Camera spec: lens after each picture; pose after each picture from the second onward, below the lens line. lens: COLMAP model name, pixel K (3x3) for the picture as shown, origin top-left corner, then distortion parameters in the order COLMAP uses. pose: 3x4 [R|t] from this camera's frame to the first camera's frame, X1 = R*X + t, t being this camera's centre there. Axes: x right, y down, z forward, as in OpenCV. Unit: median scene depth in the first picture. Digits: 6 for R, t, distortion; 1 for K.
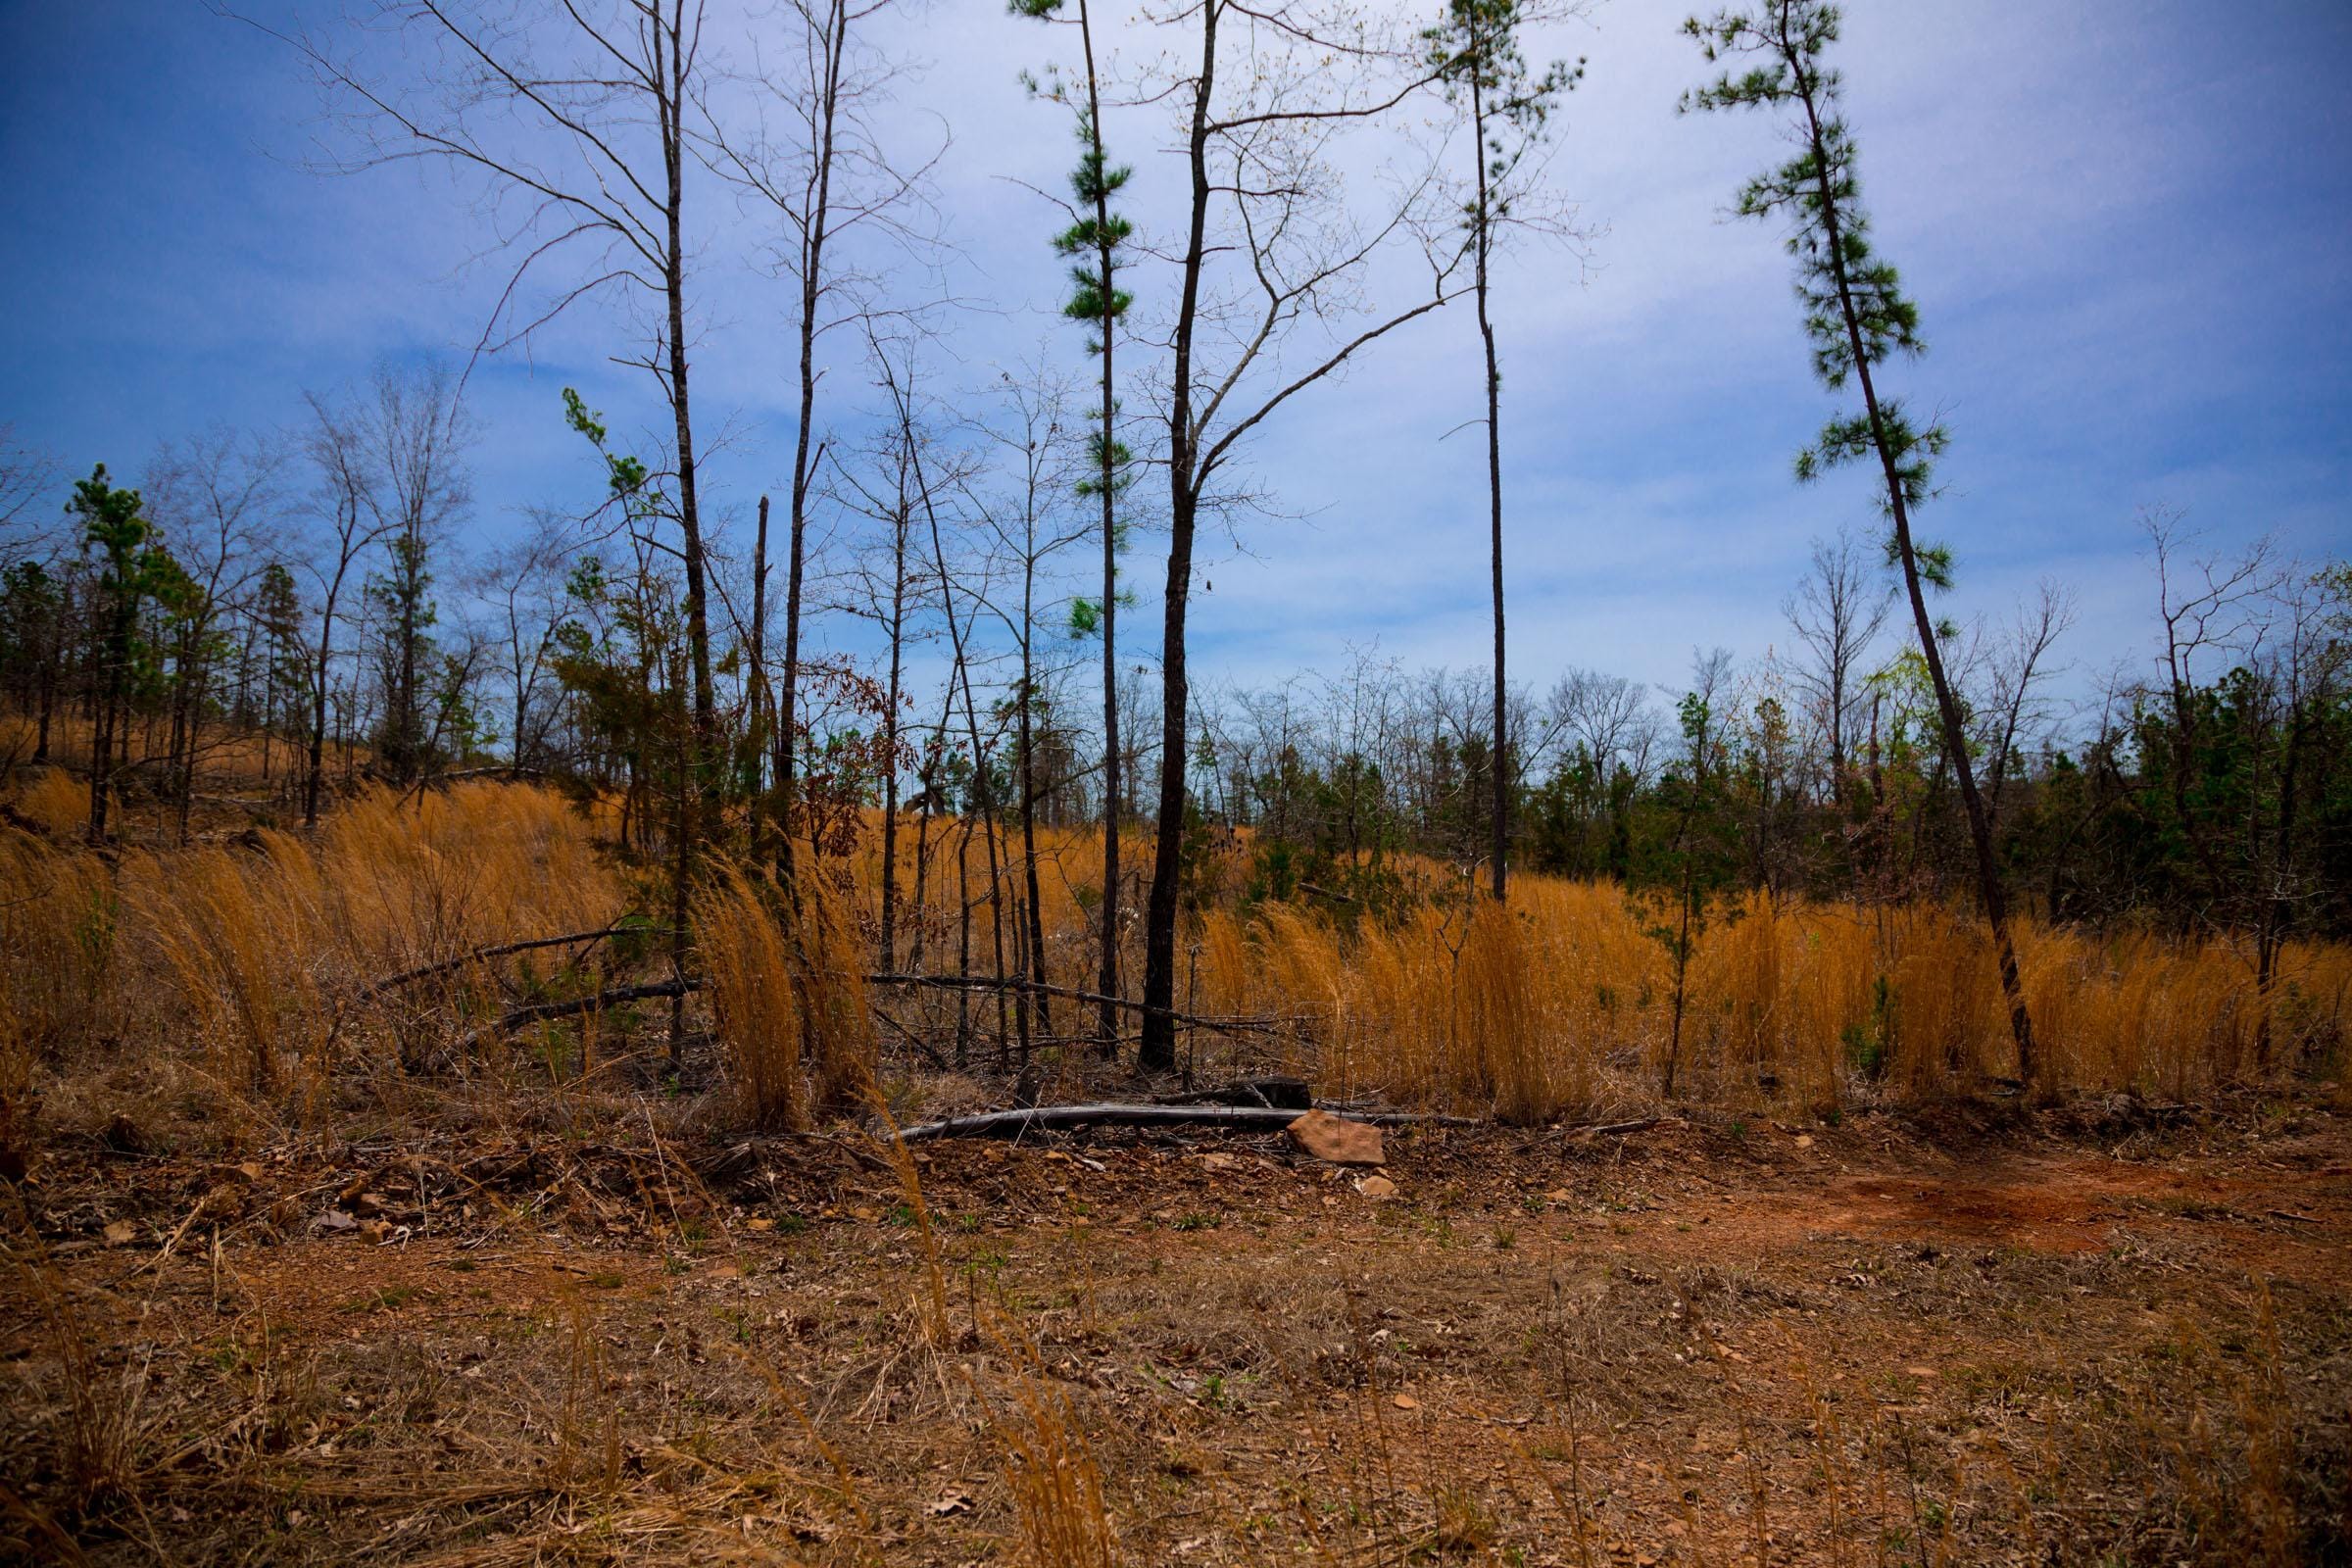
lens RADIAL K [[1912.1, 0, 1176.0], [0, 1912.1, 784.0], [0, 0, 1]] dist [-0.091014, 0.005108]
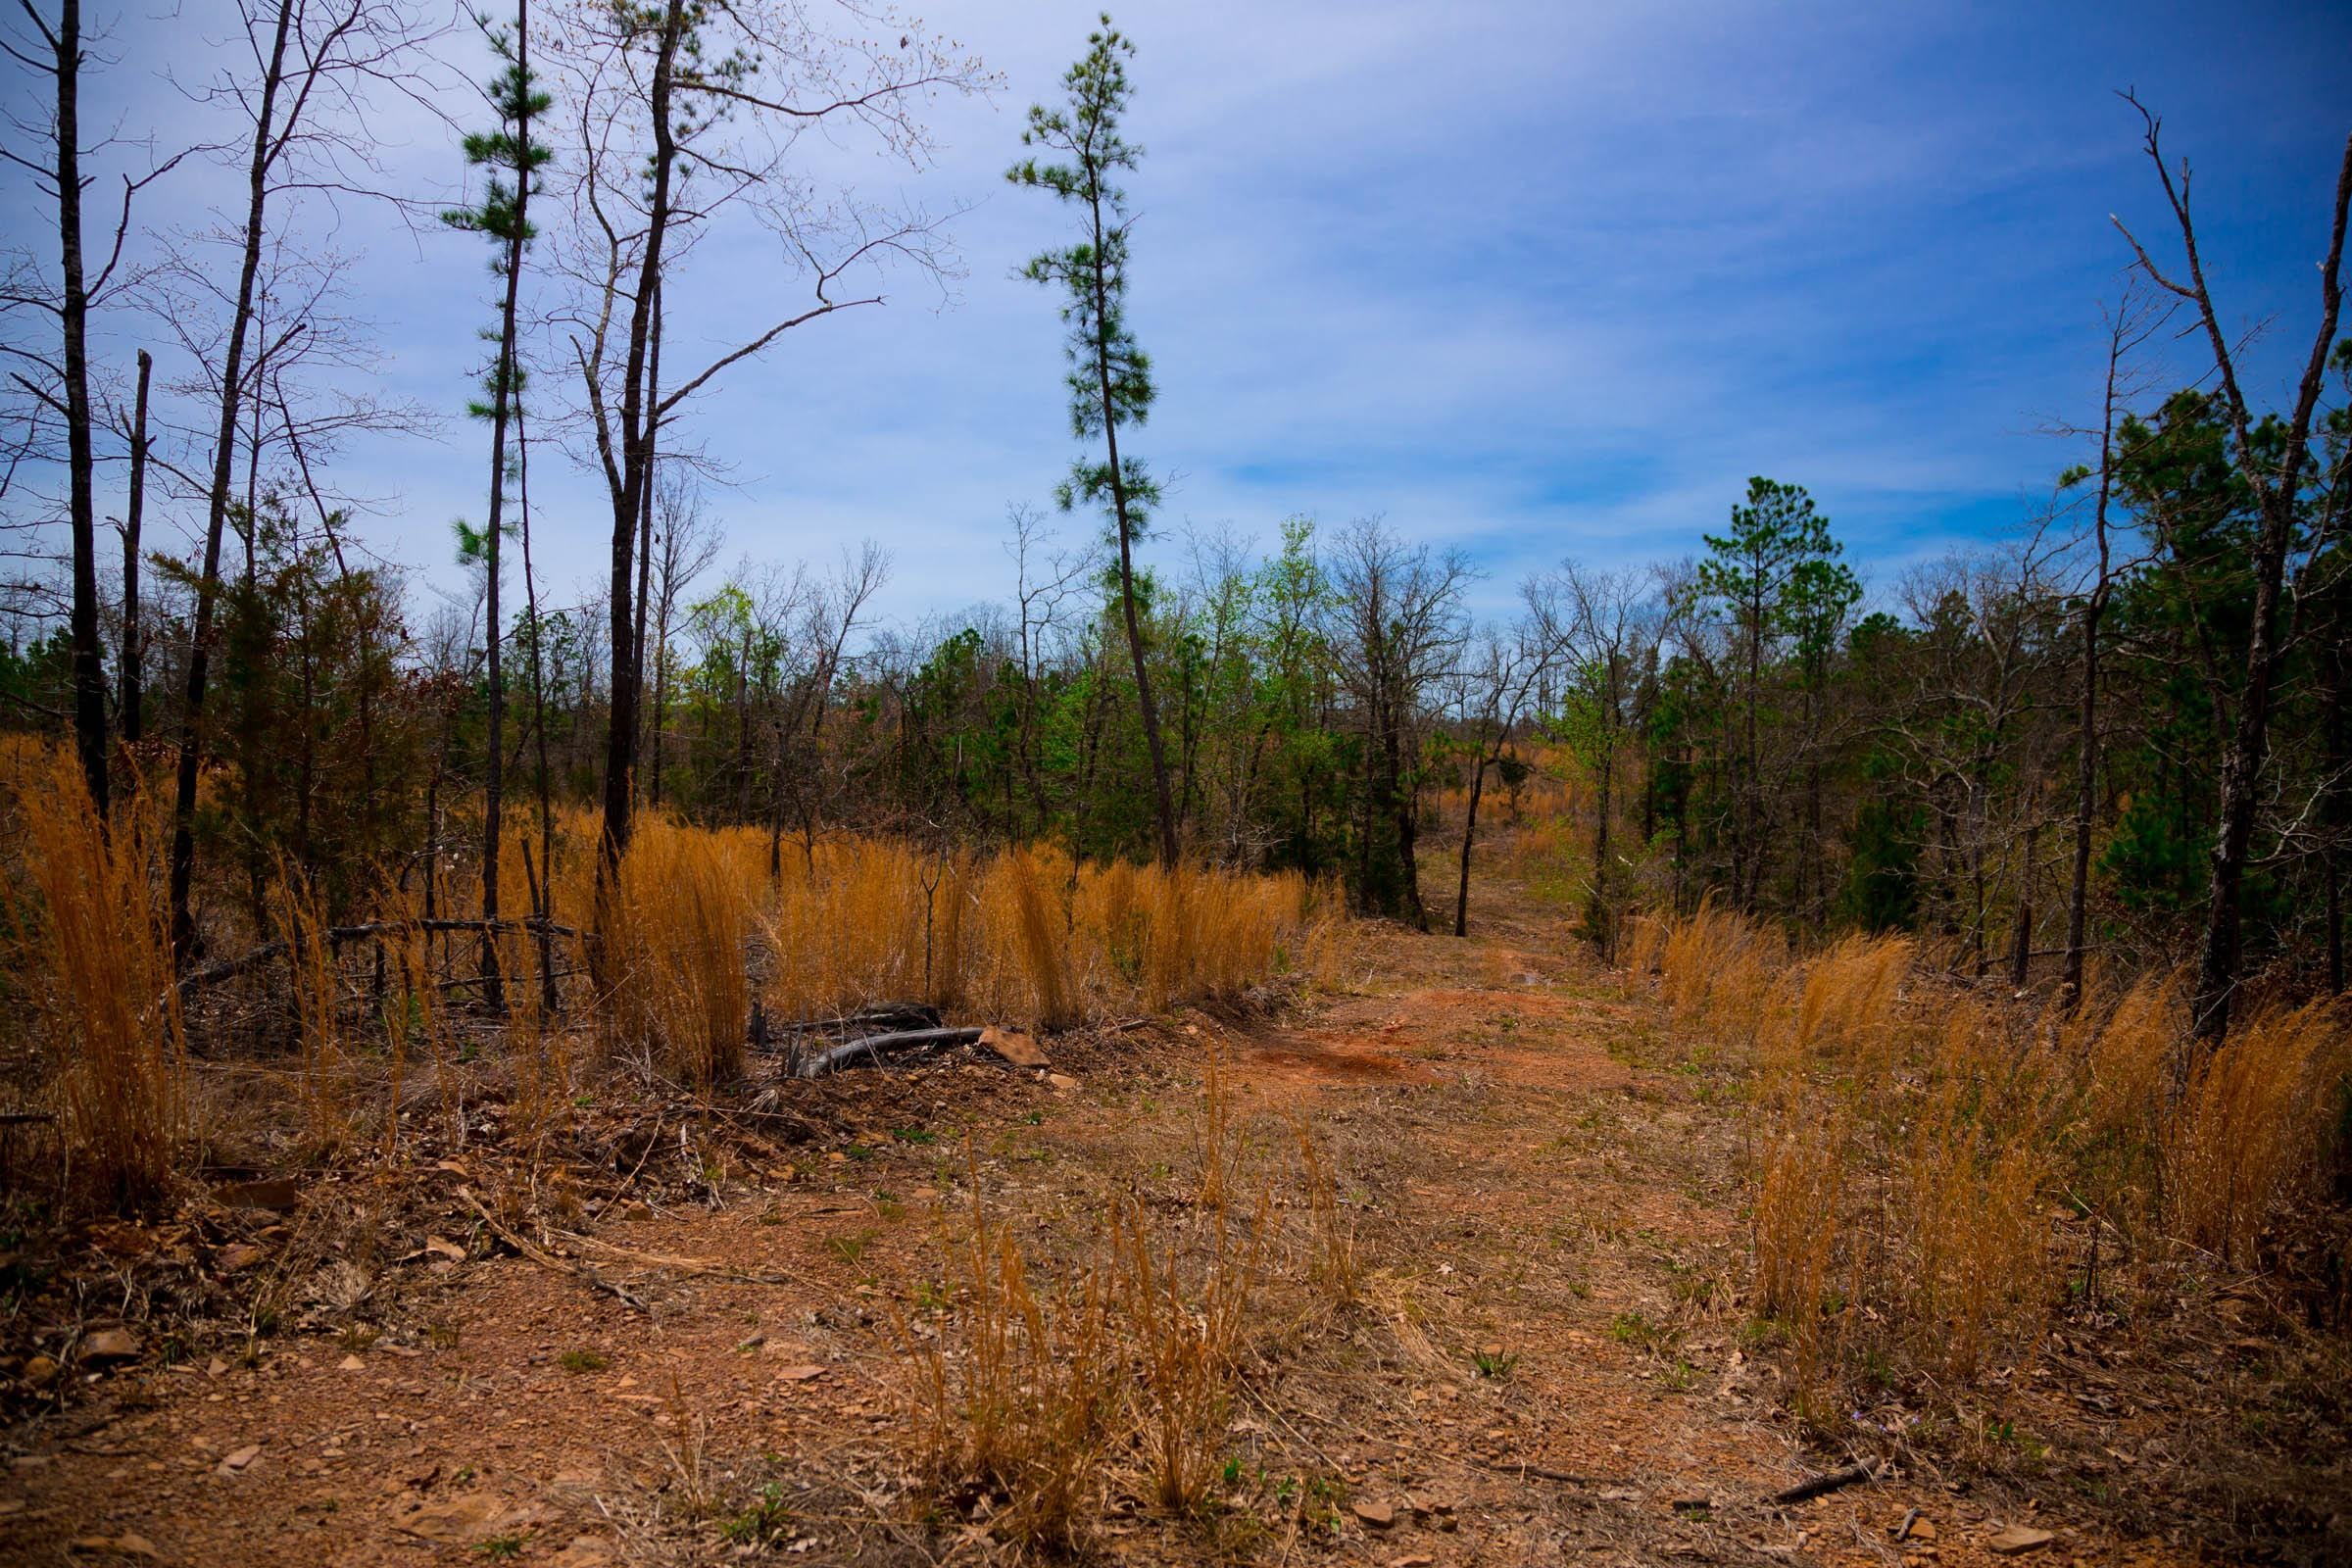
lens RADIAL K [[1912.1, 0, 1176.0], [0, 1912.1, 784.0], [0, 0, 1]] dist [-0.091014, 0.005108]
pose [[0.699733, 0.043853, 0.713057, -0.520696], [-0.091586, 0.995385, 0.028658, -0.022129], [-0.708510, -0.085359, 0.700520, 0.045034]]
